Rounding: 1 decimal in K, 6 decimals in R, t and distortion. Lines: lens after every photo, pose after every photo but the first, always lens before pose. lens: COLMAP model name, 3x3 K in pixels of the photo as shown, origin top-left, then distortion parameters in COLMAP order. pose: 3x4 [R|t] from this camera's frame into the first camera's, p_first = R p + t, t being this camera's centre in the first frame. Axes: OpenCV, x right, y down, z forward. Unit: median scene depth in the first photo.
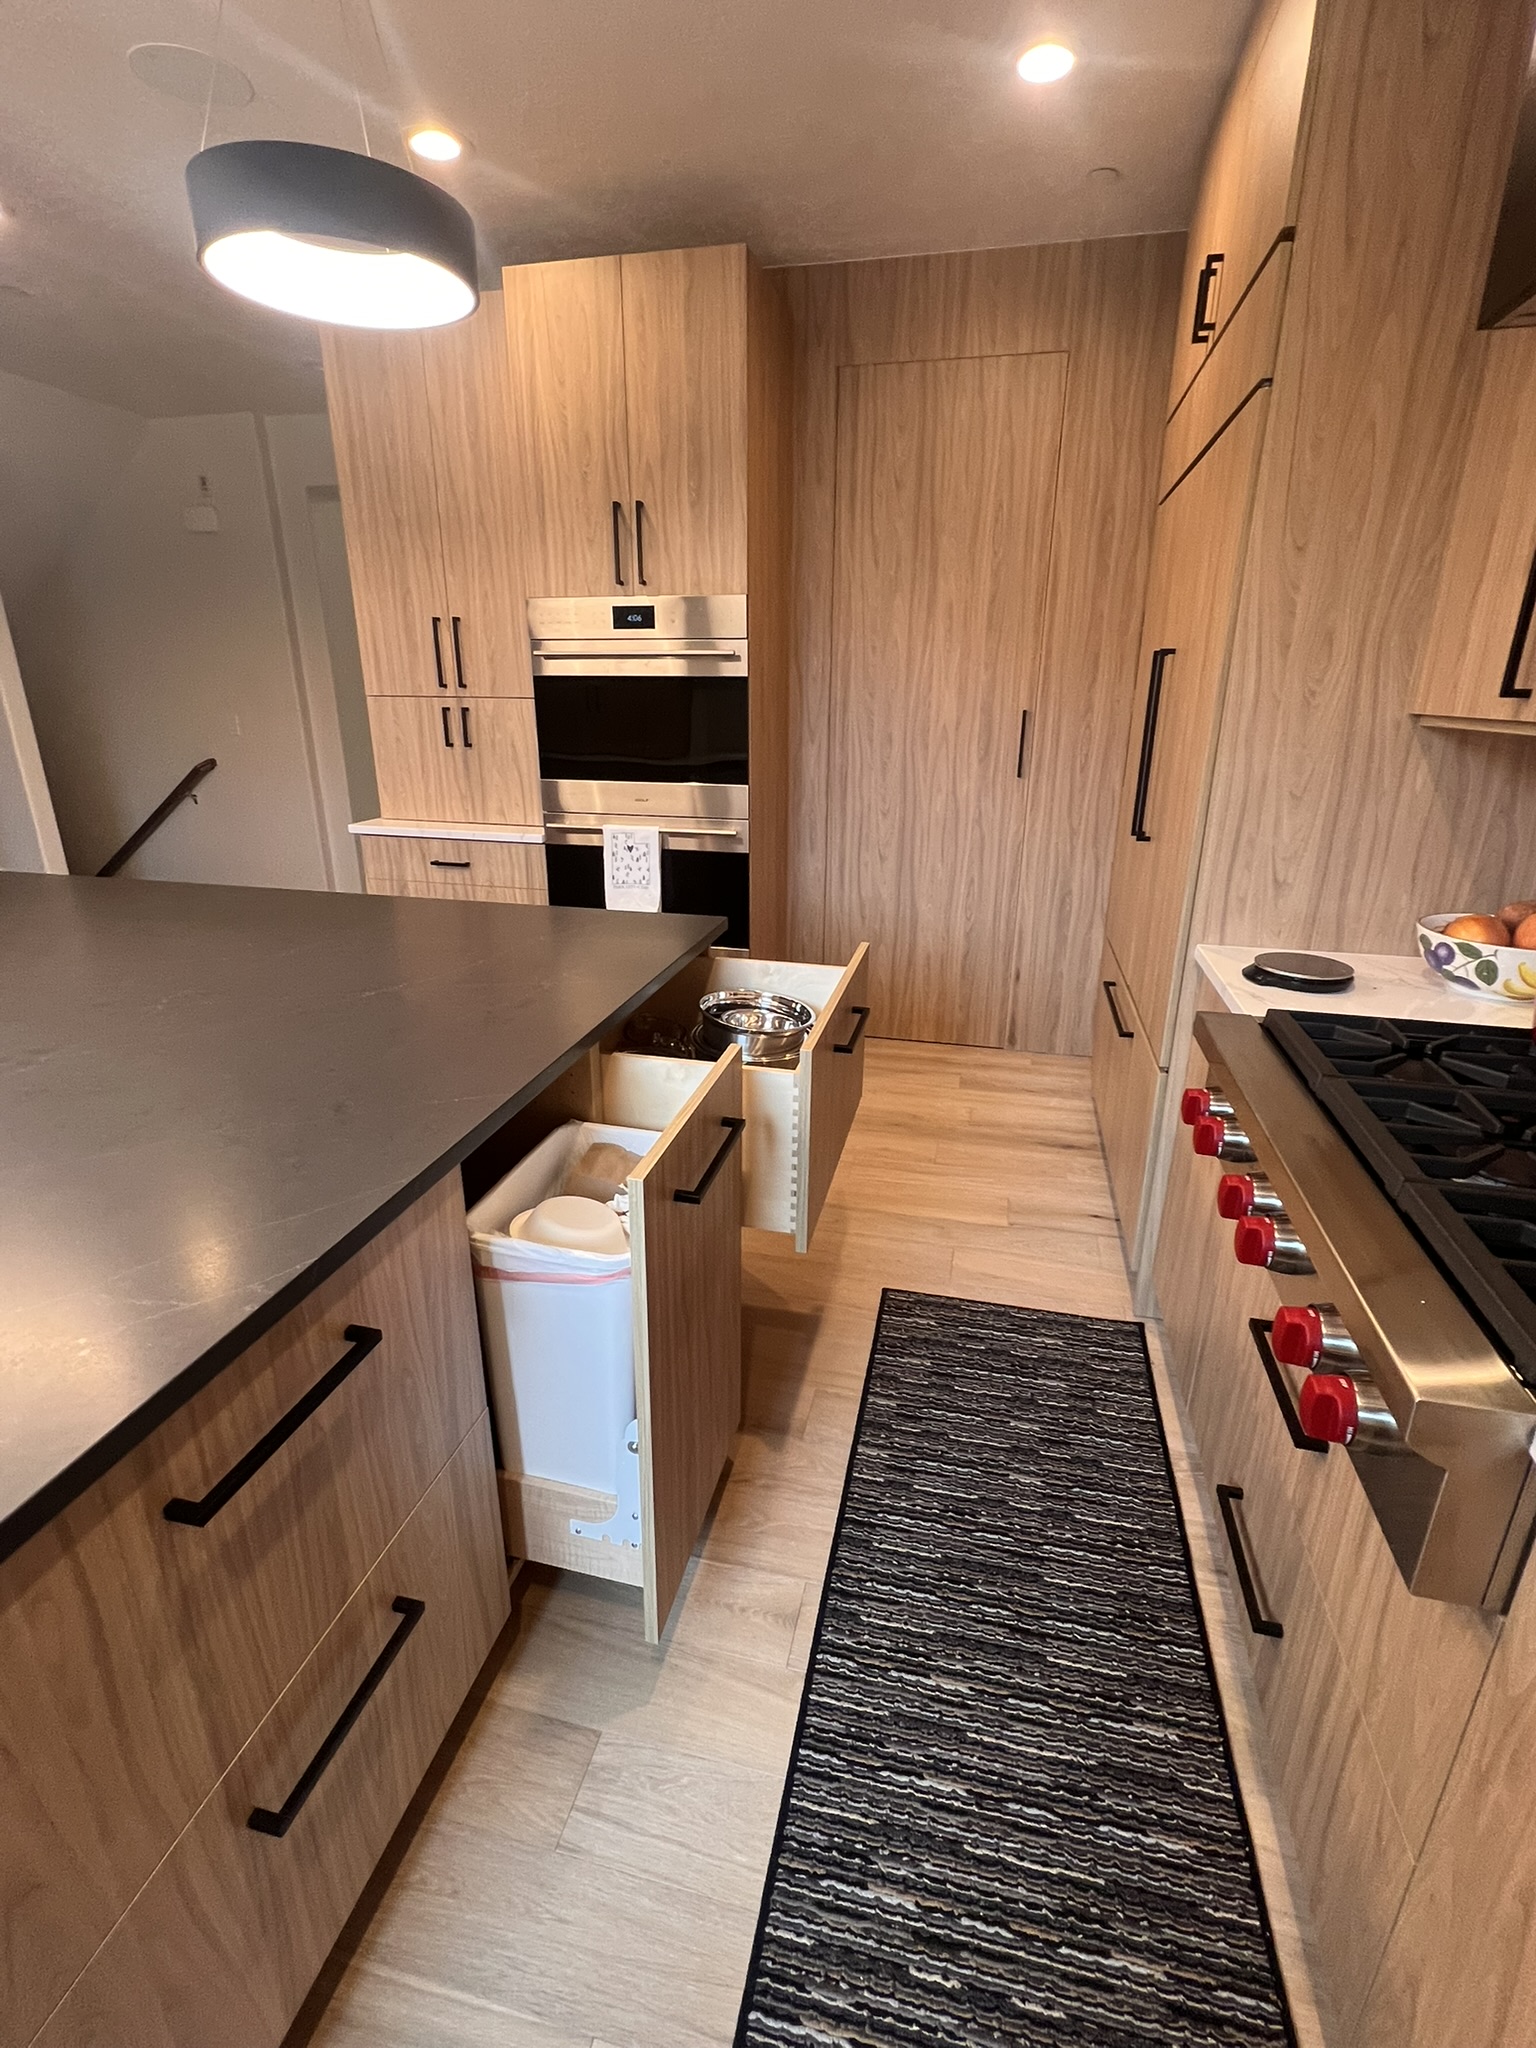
lens RADIAL K [[941.7, 0, 768.1], [0, 941.7, 1017.9], [0, 0, 1]] dist [-0.002203, -0.000018]
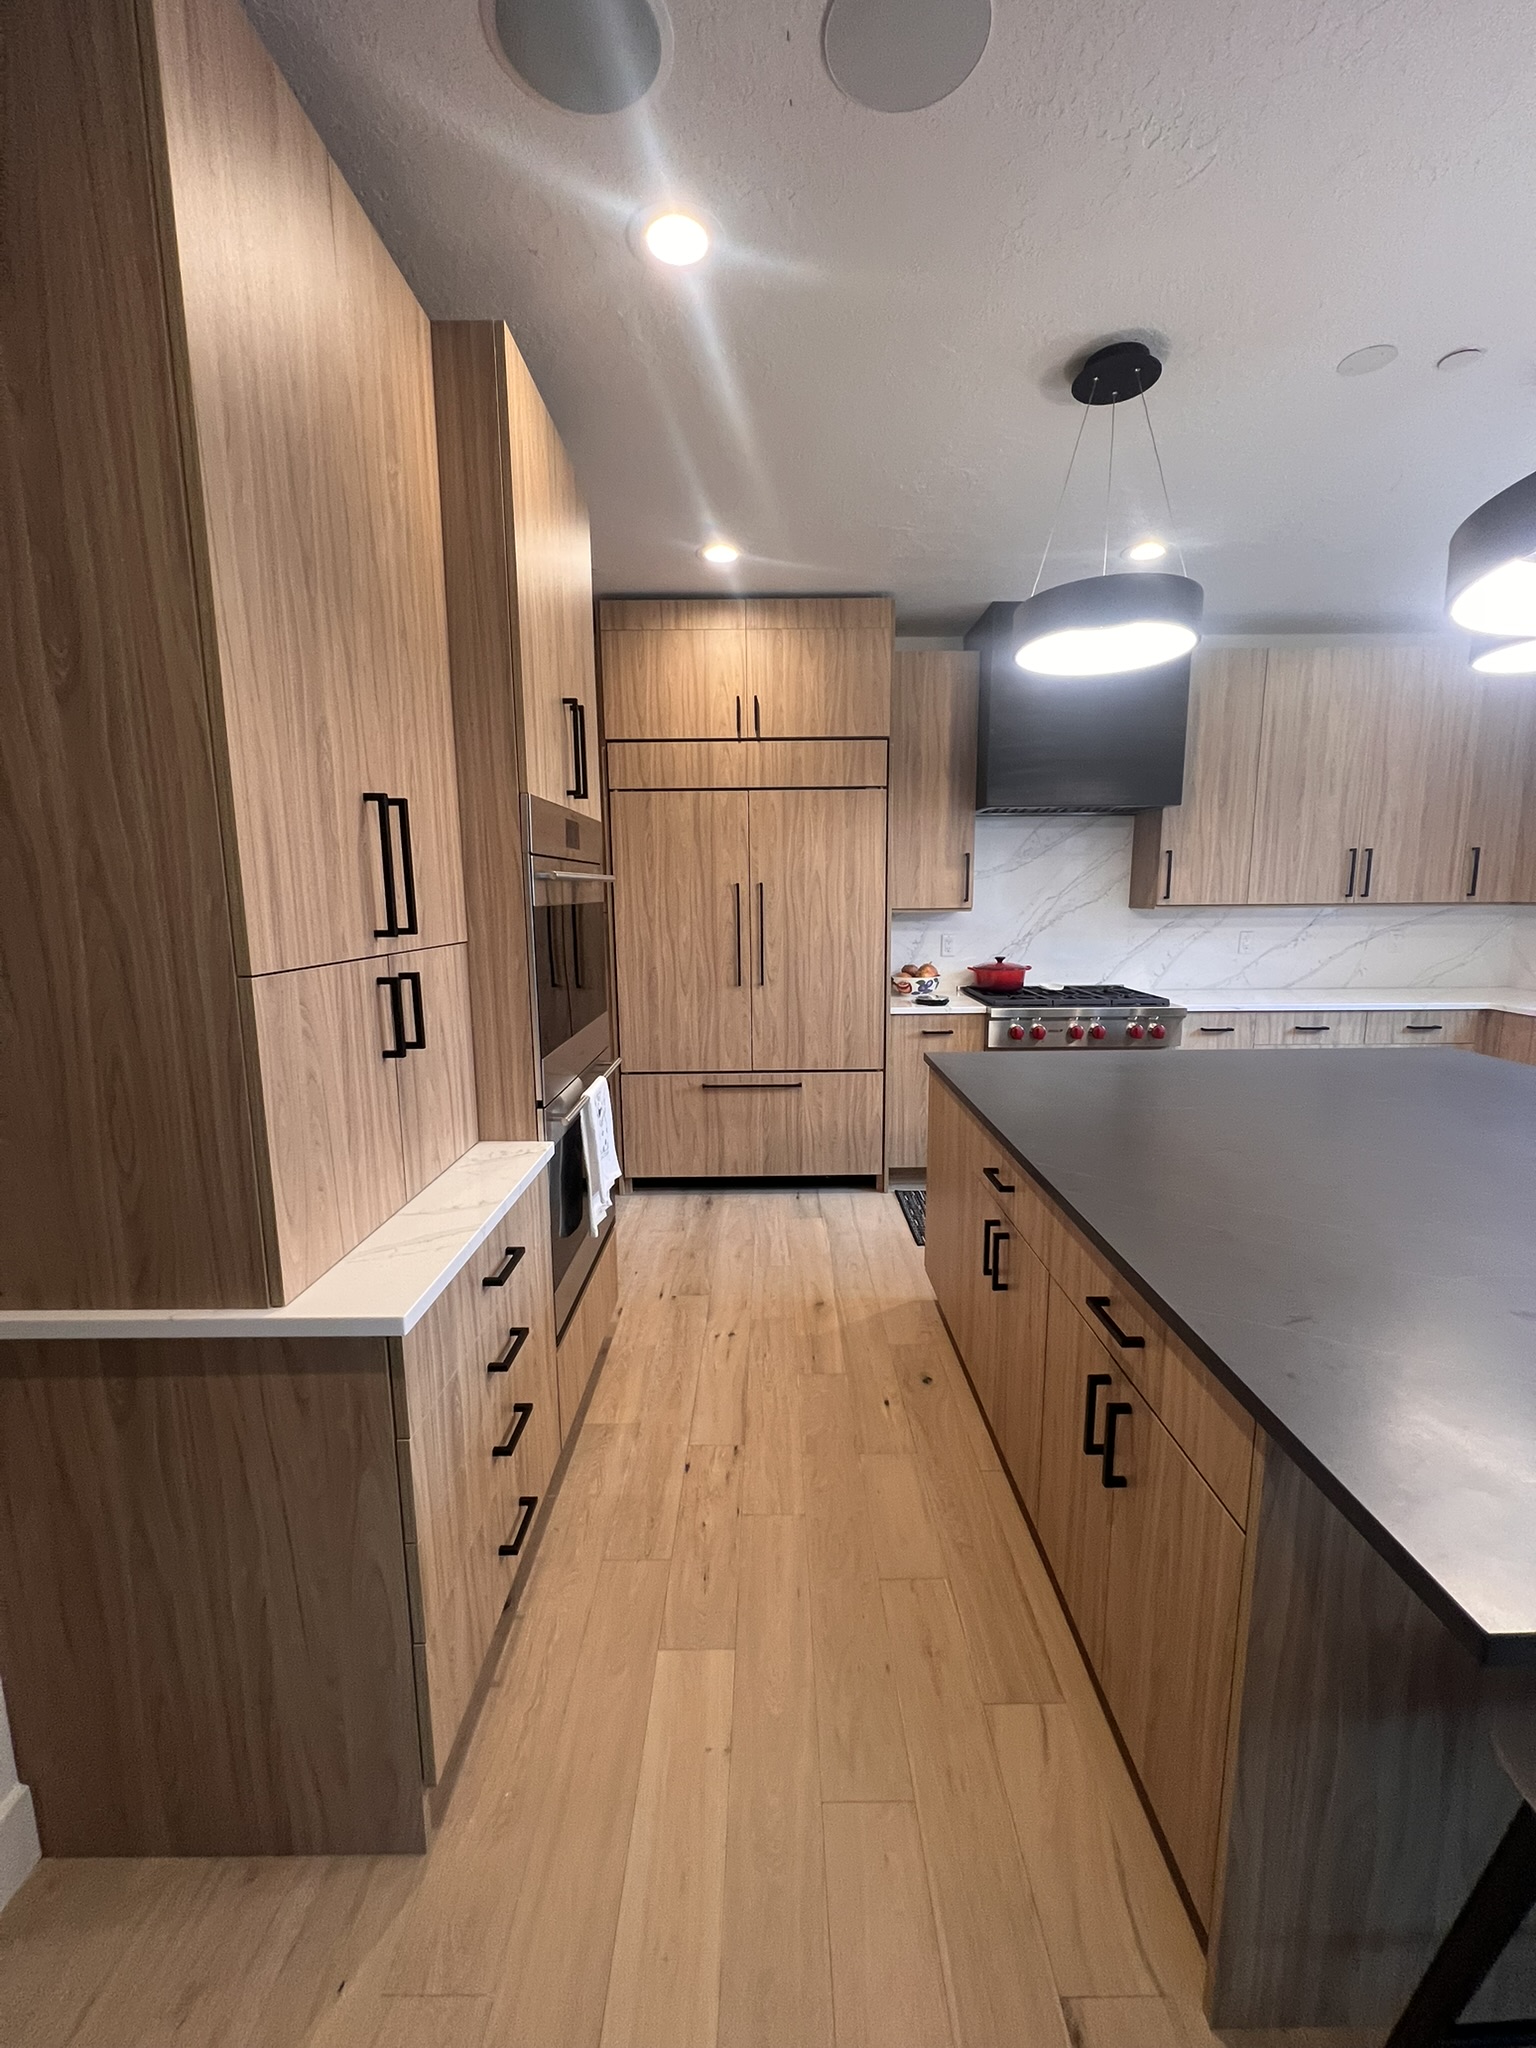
lens RADIAL K [[817.7, 0, 773.7], [0, 817.7, 1017.9], [0, 0, 1]] dist [-0.000559, -0.000061]
pose [[-0.242658, -0.155897, 0.957504, -1.697180], [0.328865, 0.915341, 0.232376, -0.749182], [-0.912669, 0.371277, -0.170846, 1.972004]]
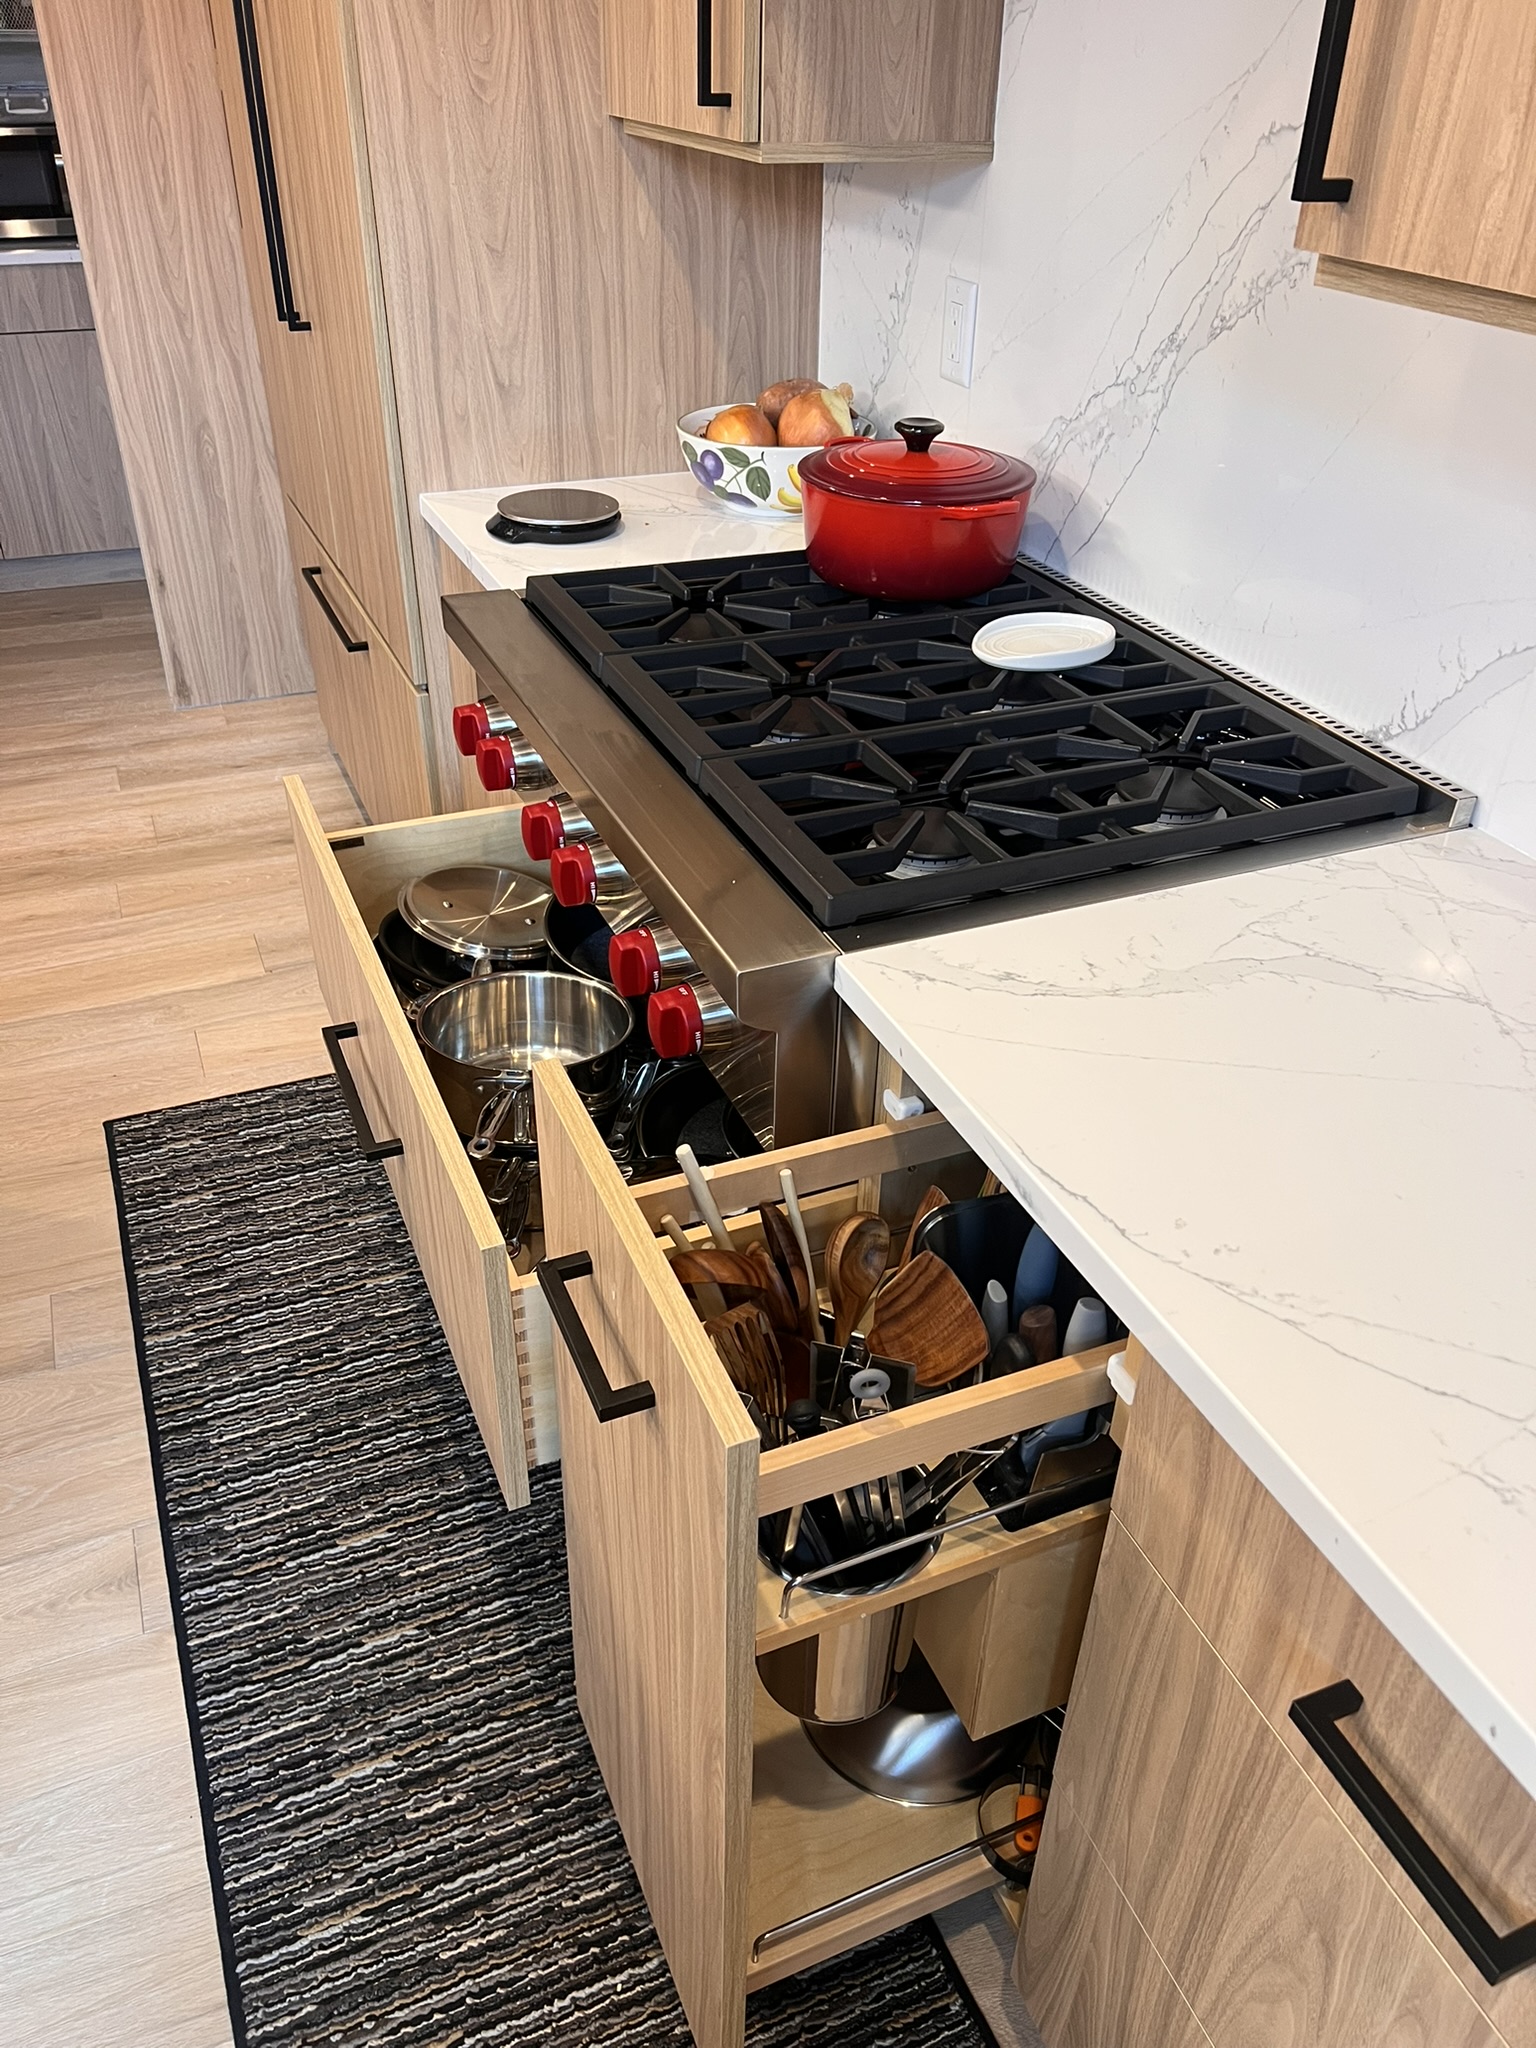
lens RADIAL K [[1548.1, 0, 768.0], [0, 1548.1, 1024.0], [0, 0, 1]] dist [0.041281, -0.038887]
pose [[0.798397, -0.316521, 0.512227, -0.055576], [0.182446, 0.937866, 0.295162, -0.006135], [-0.573825, -0.142203, 0.806538, -0.144046]]
